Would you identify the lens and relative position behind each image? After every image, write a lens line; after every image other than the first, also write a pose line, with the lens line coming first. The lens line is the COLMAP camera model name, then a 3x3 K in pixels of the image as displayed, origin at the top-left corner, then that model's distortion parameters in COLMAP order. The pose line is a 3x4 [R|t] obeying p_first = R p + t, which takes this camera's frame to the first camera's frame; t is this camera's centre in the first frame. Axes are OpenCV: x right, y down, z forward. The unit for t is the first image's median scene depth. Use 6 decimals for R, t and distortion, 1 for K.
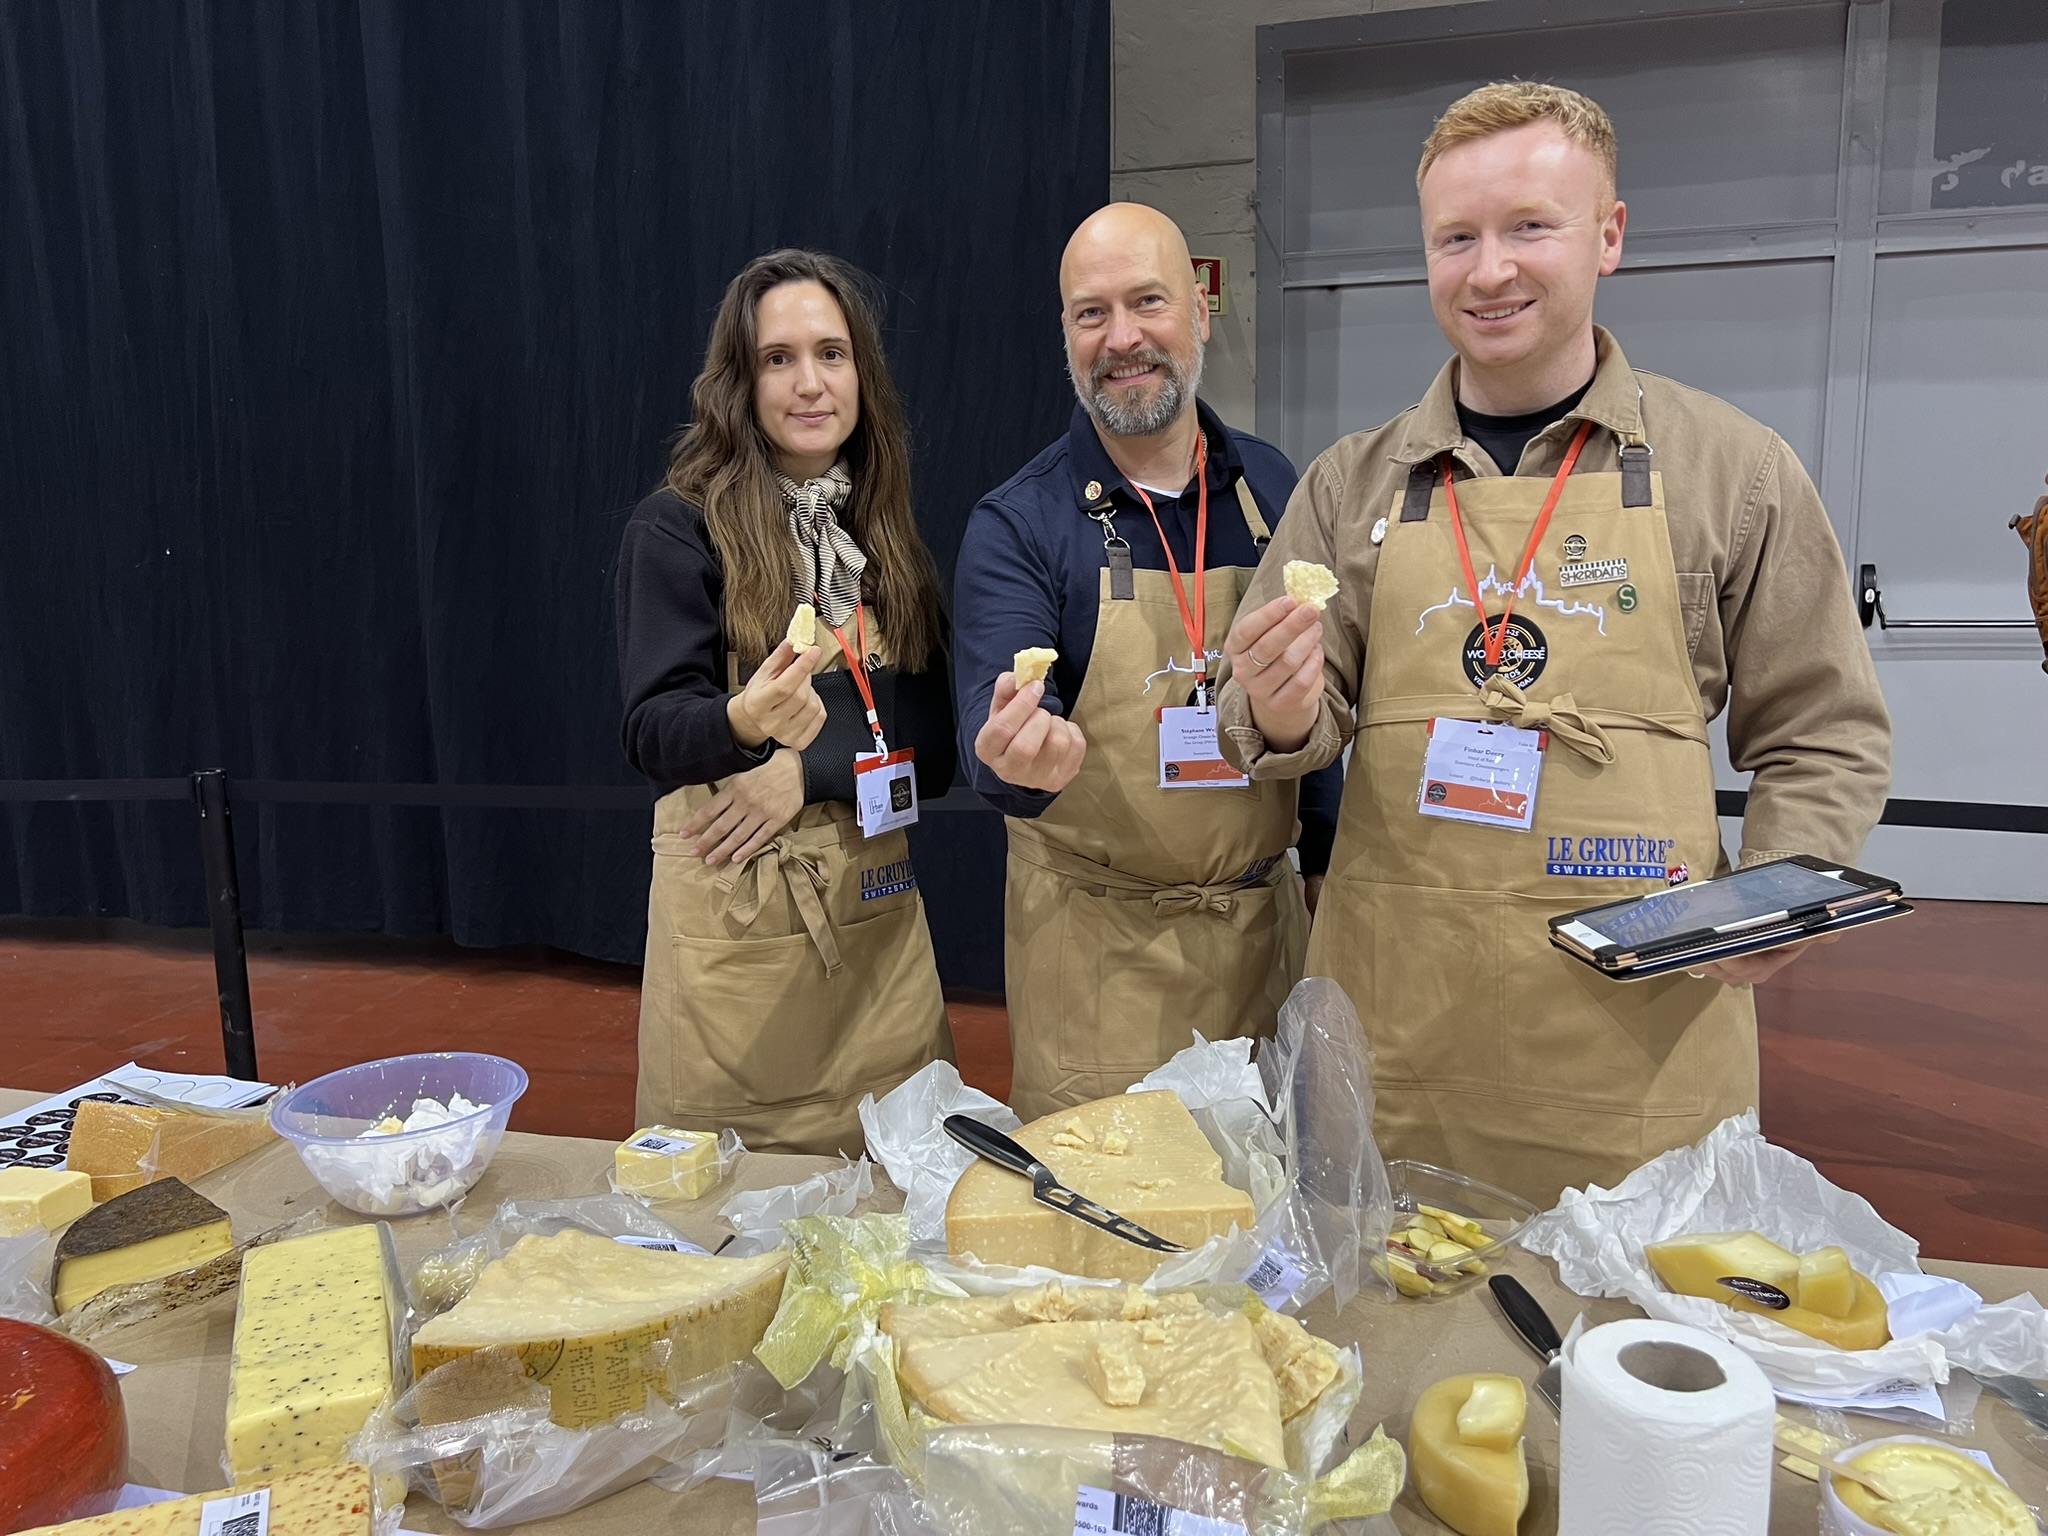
lens RADIAL K [[1511.9, 0, 1024.0], [0, 1511.9, 768.0], [0, 0, 1]] dist [0.055795, -0.056727]
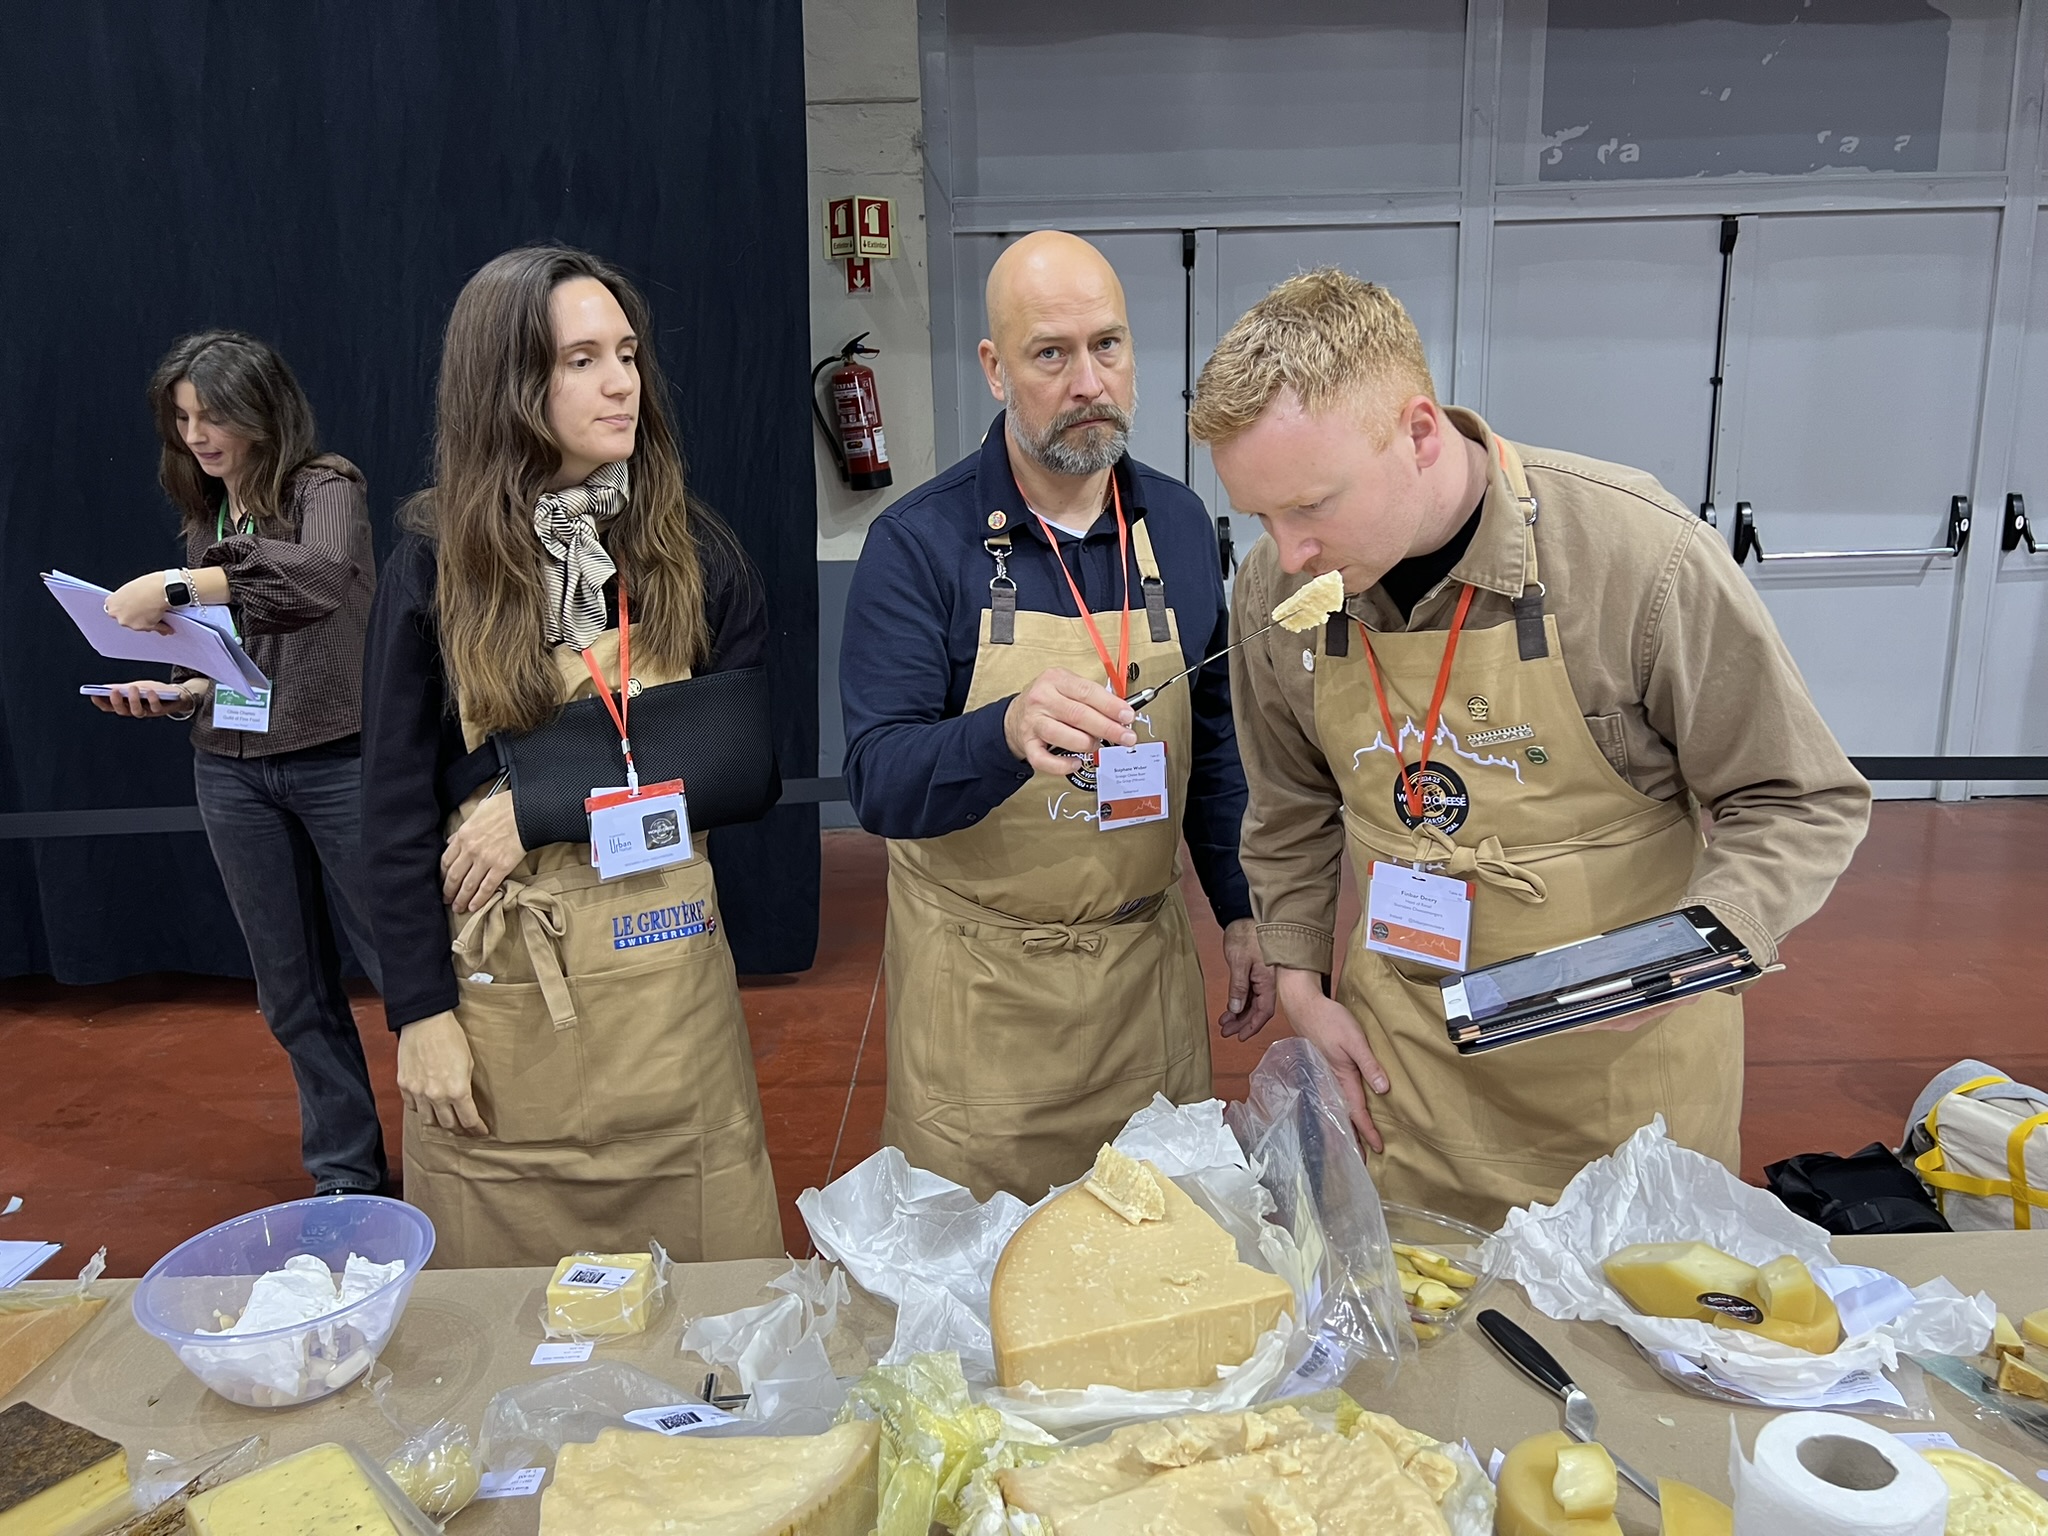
lens RADIAL K [[1526.5, 0, 1035.1], [0, 1526.5, 768.0], [0, 0, 1]] dist [0.040981, -0.042255]
pose [[0.968008, -0.058067, 0.244107, -0.218269], [0.046373, 0.997497, 0.053387, -0.108540], [-0.246596, -0.040359, 0.968278, 0.059997]]
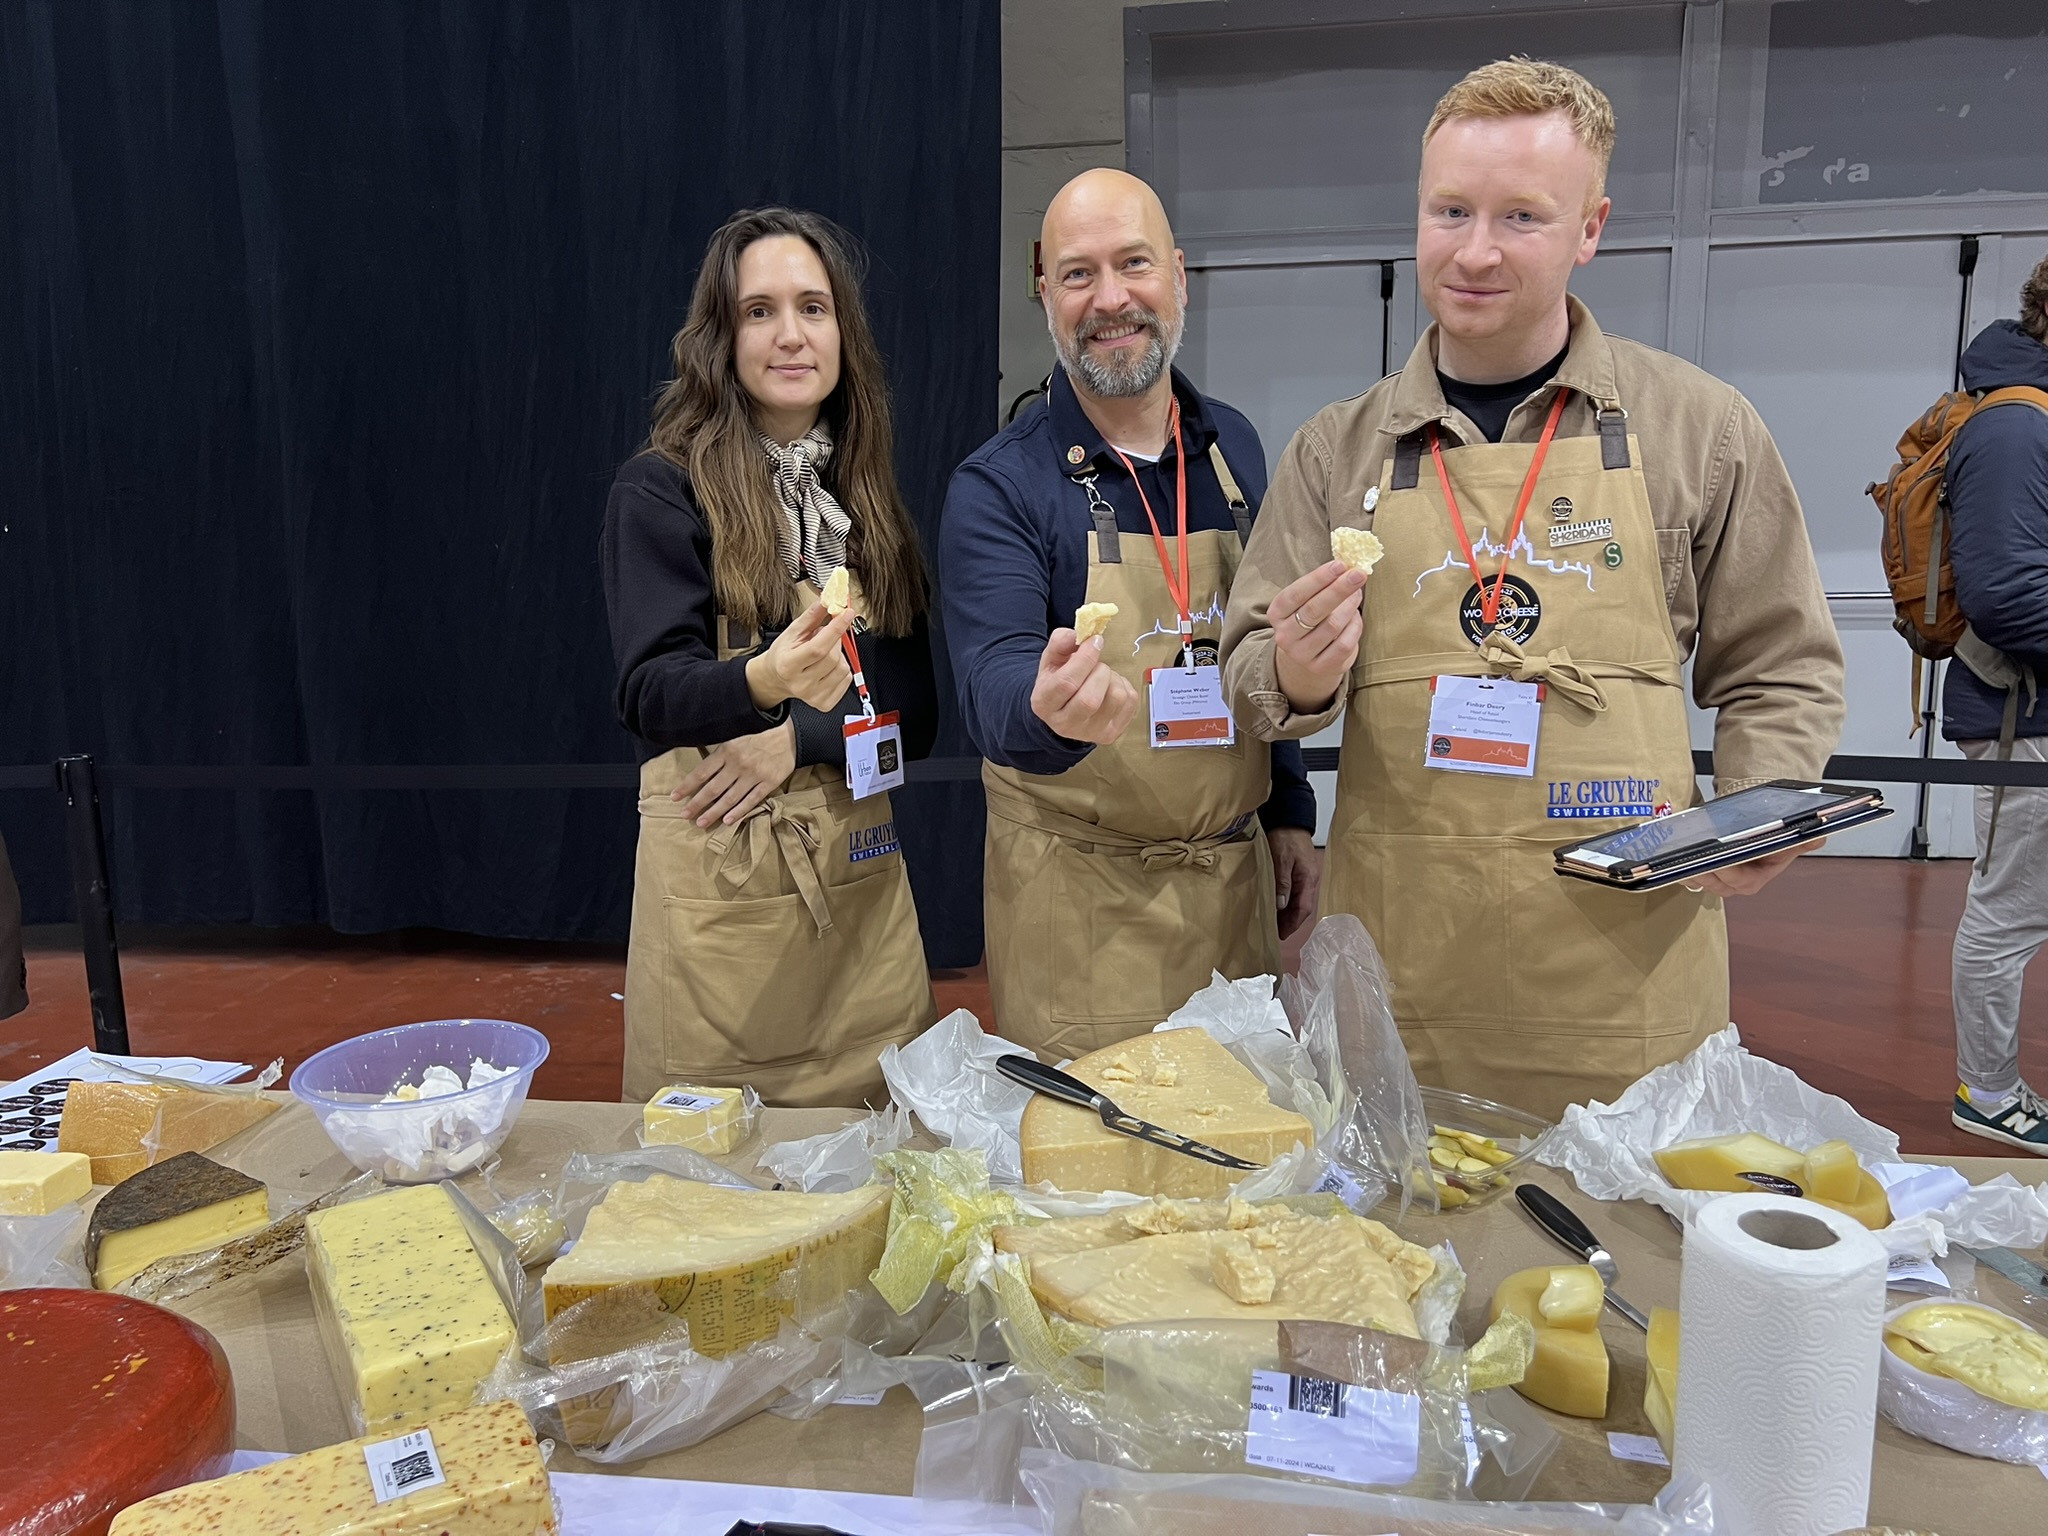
lens RADIAL K [[1511.9, 0, 1024.0], [0, 1511.9, 768.0], [0, 0, 1]] dist [0.055795, -0.056727]
pose [[0.994596, -0.017115, 0.102400, -0.134572], [0.015997, 0.999803, 0.011724, 0.022310], [-0.102581, -0.010022, 0.994674, -0.019701]]
